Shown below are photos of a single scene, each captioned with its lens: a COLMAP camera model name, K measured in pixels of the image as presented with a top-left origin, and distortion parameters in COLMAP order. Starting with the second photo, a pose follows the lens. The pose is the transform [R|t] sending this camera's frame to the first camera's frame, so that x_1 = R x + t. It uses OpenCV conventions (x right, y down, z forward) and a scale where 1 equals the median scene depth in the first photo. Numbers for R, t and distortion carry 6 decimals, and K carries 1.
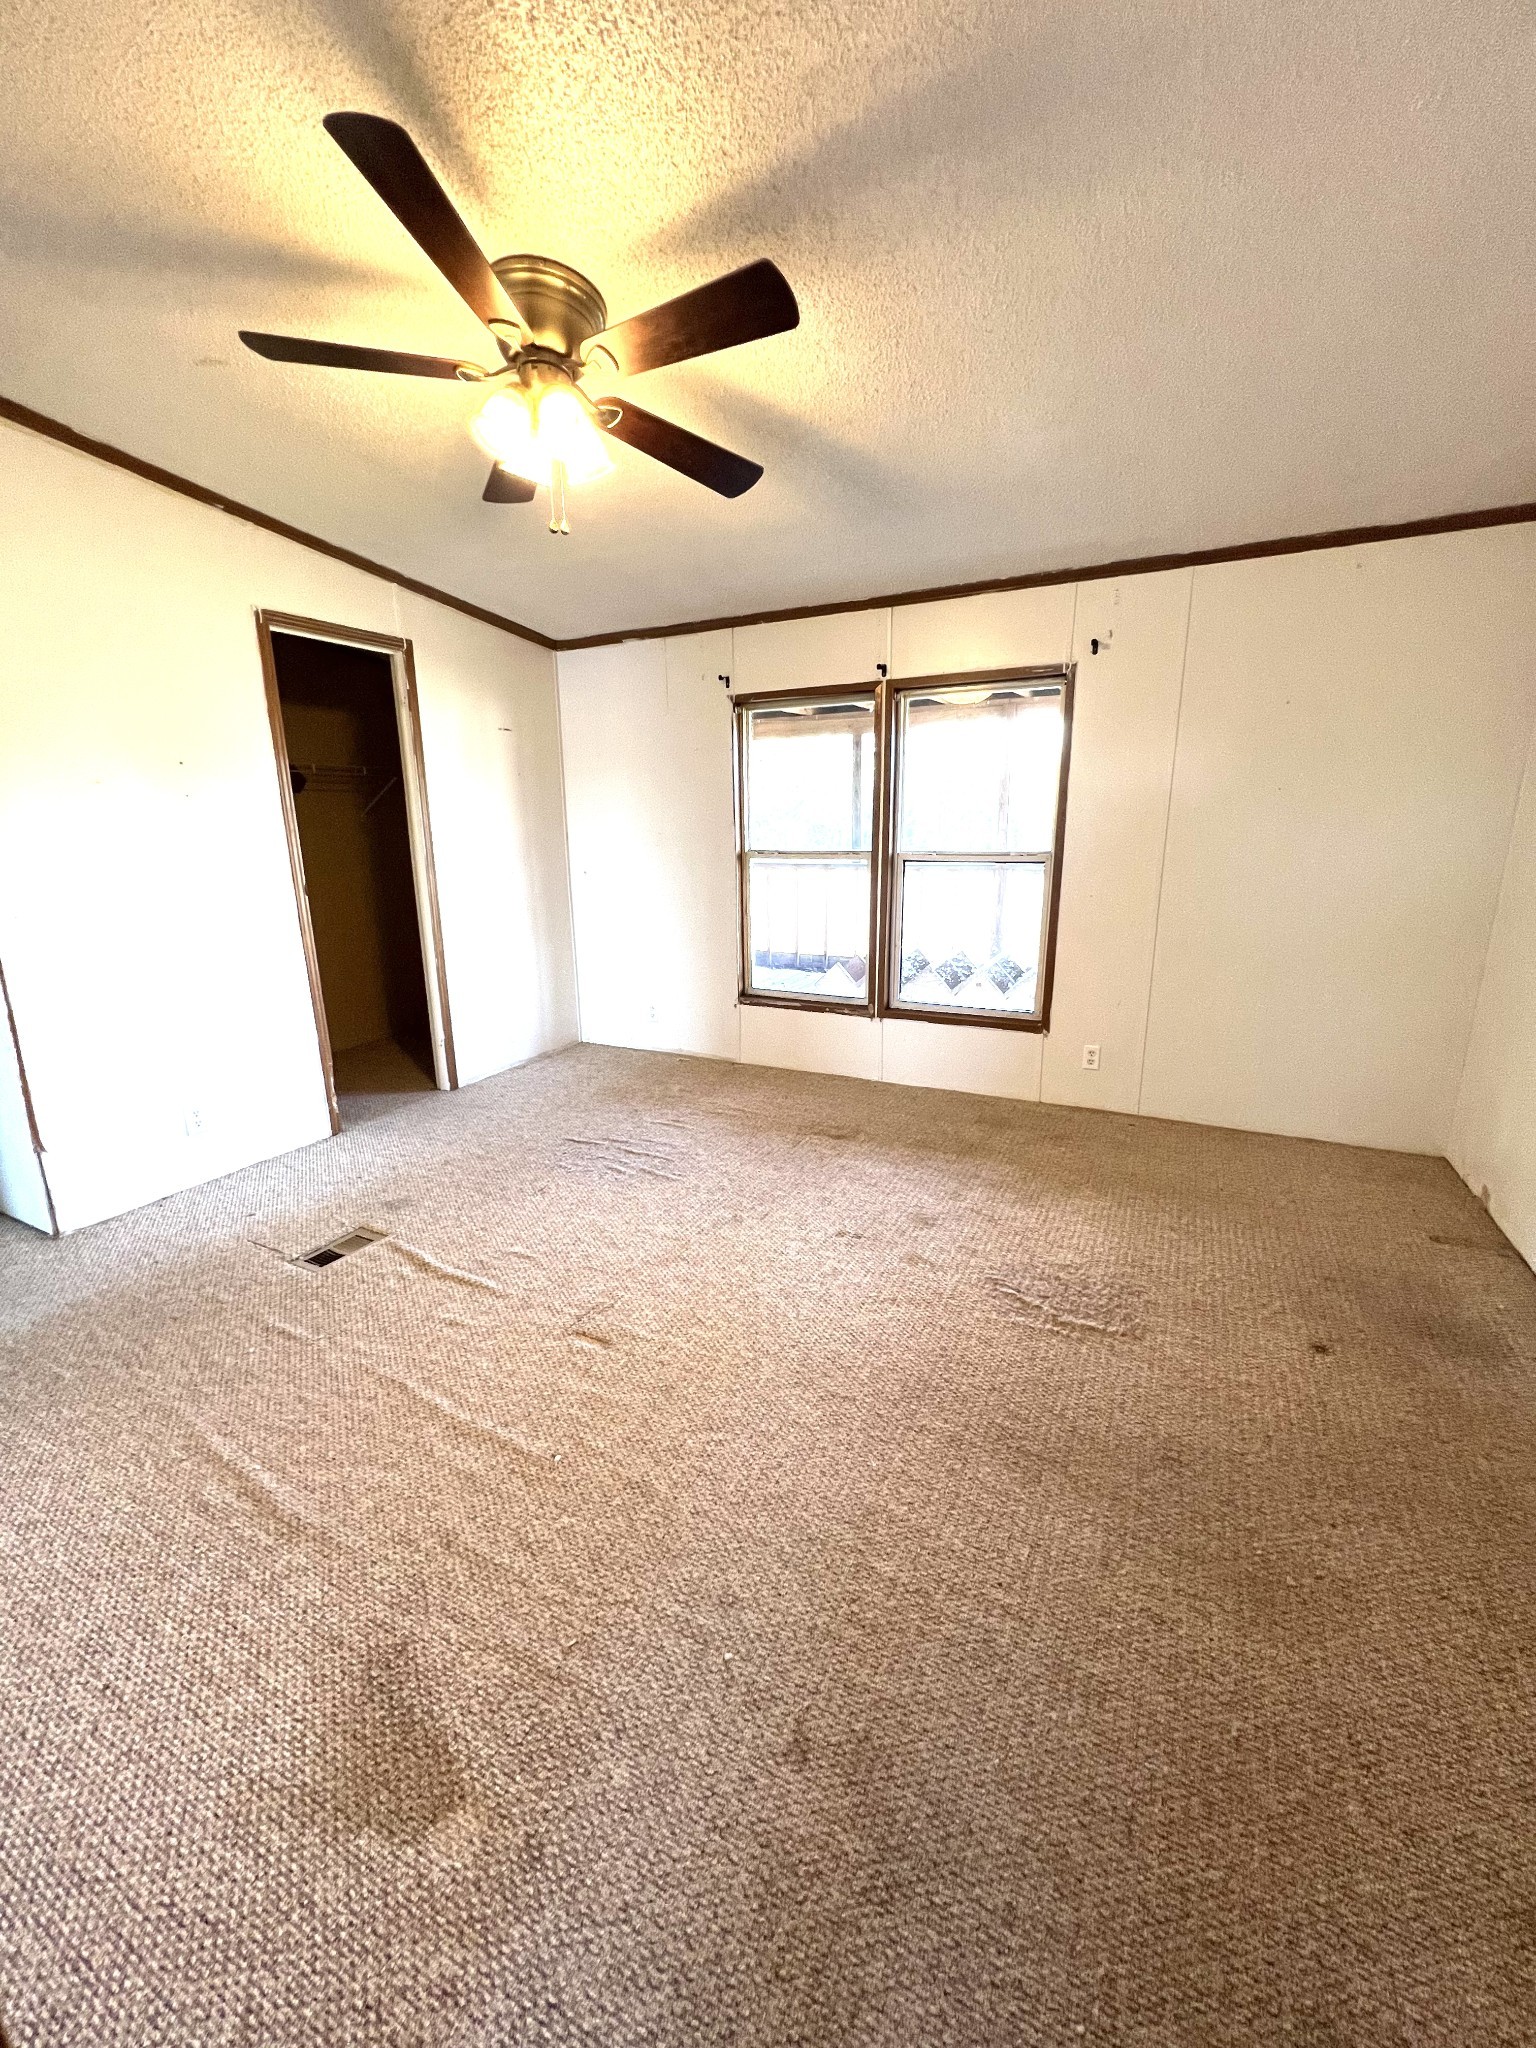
lens RADIAL K [[811.8, 0, 767.5], [0, 811.8, 1022.2], [0, 0, 1]] dist [-0.001847, 0.000345]
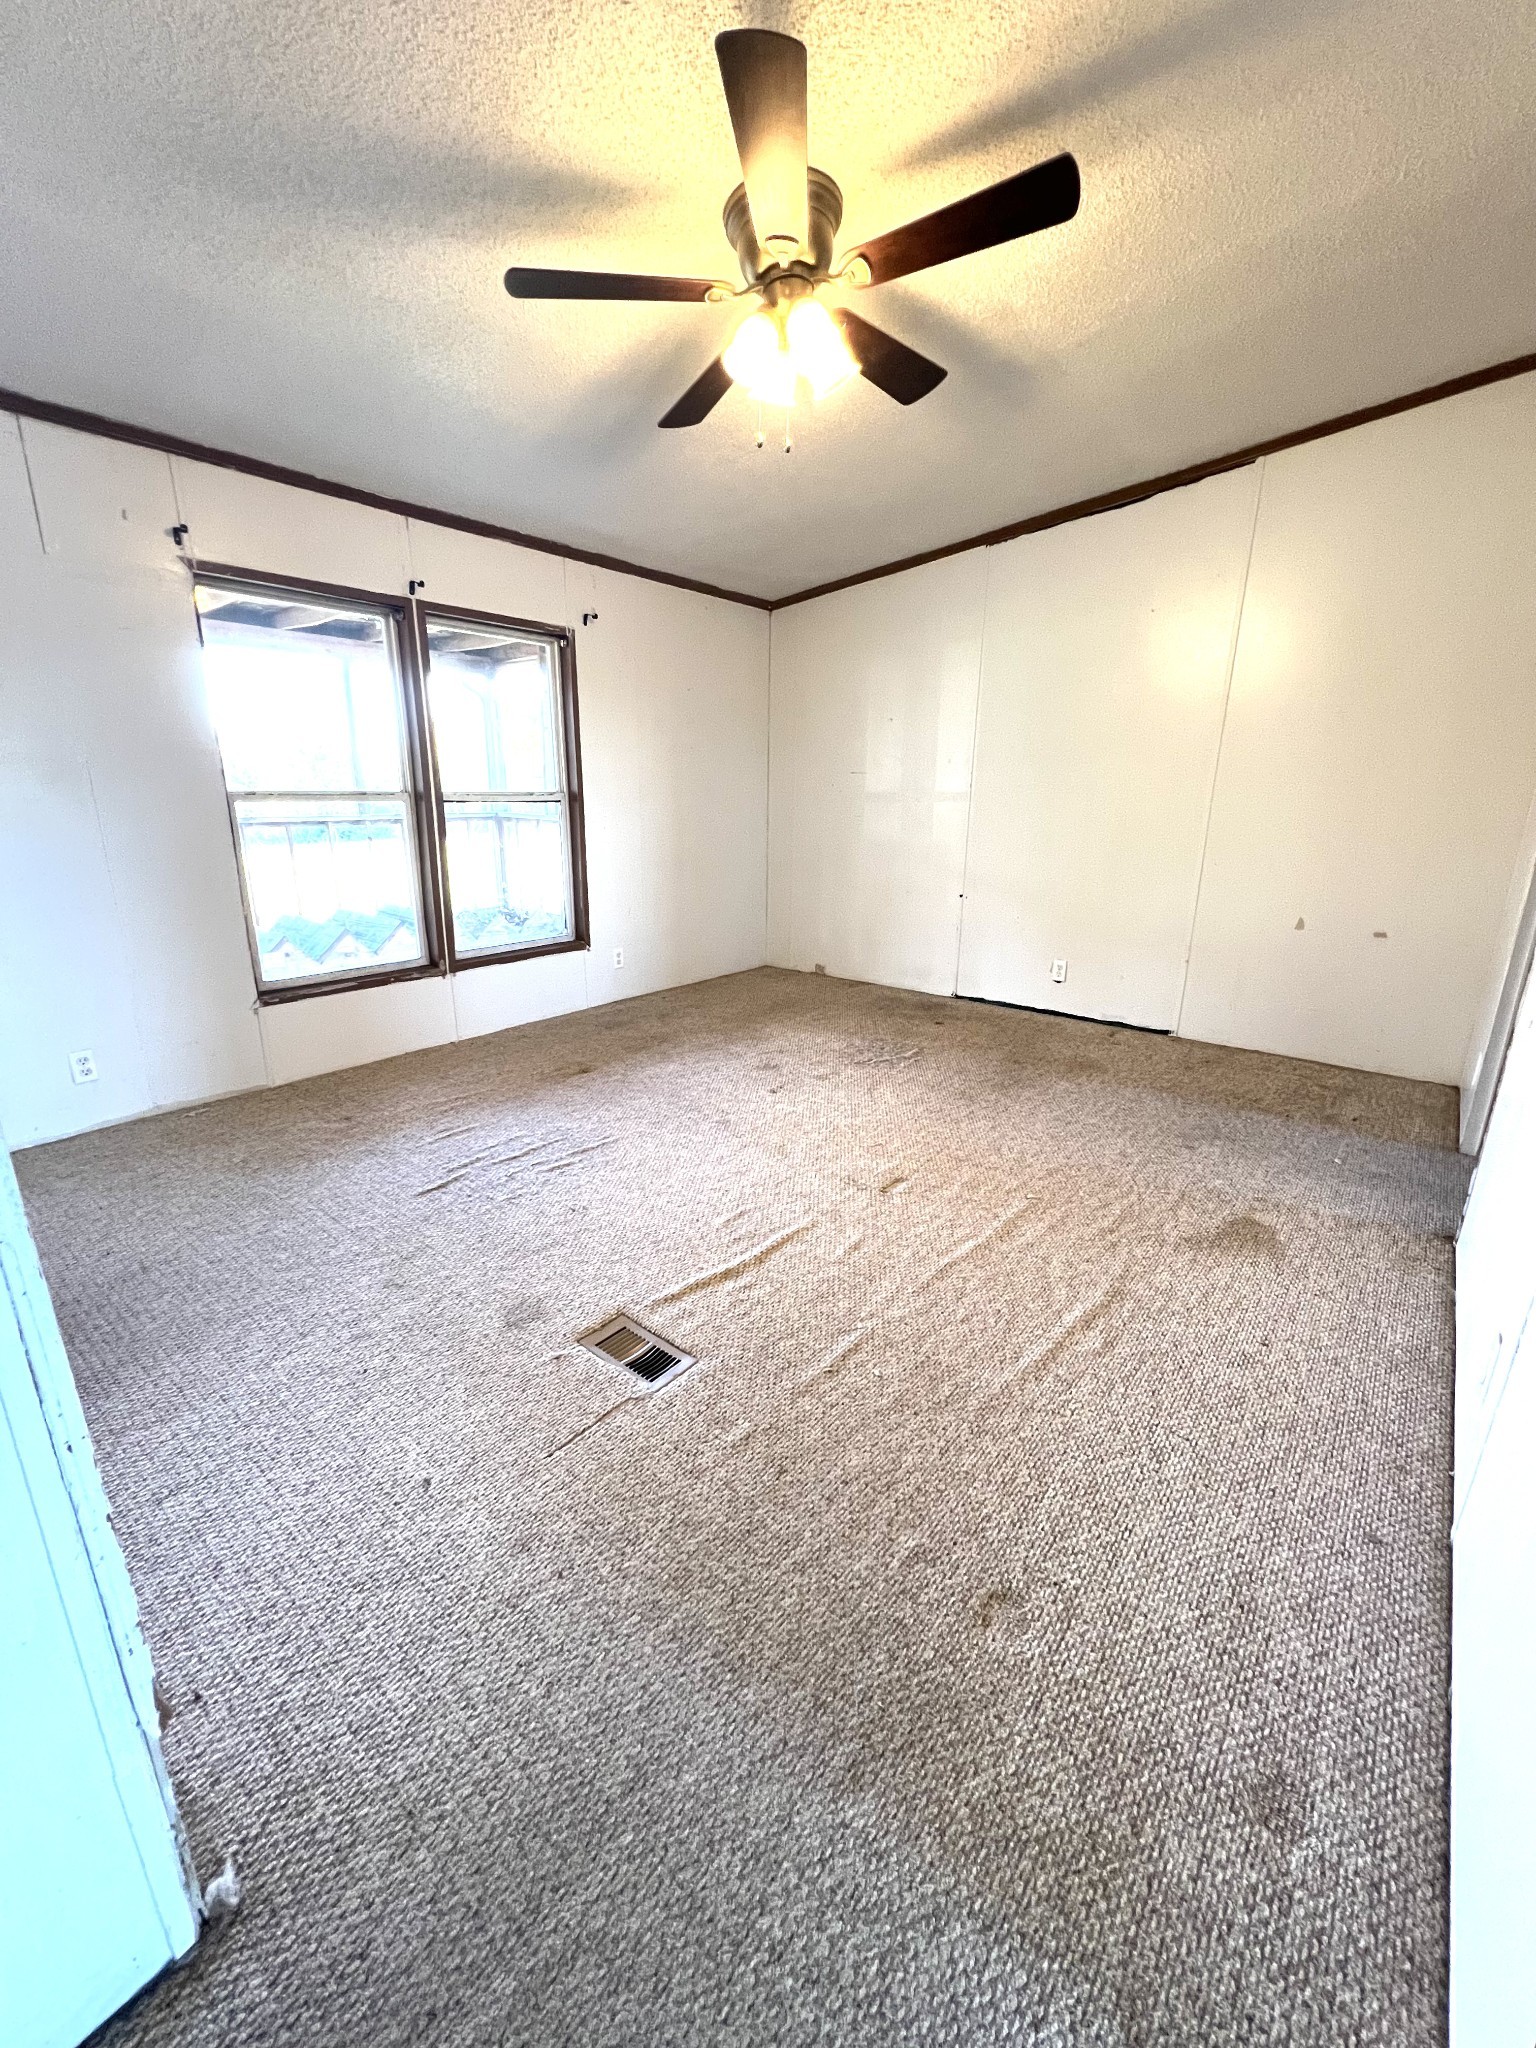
lens RADIAL K [[811.8, 0, 767.4], [0, 811.8, 1023.9], [0, 0, 1]] dist [-0.001847, 0.000345]
pose [[0.222432, -0.260863, 0.939401, -0.899264], [0.219627, 0.952180, 0.212408, -0.091032], [-0.949888, 0.159072, 0.269088, 0.550997]]
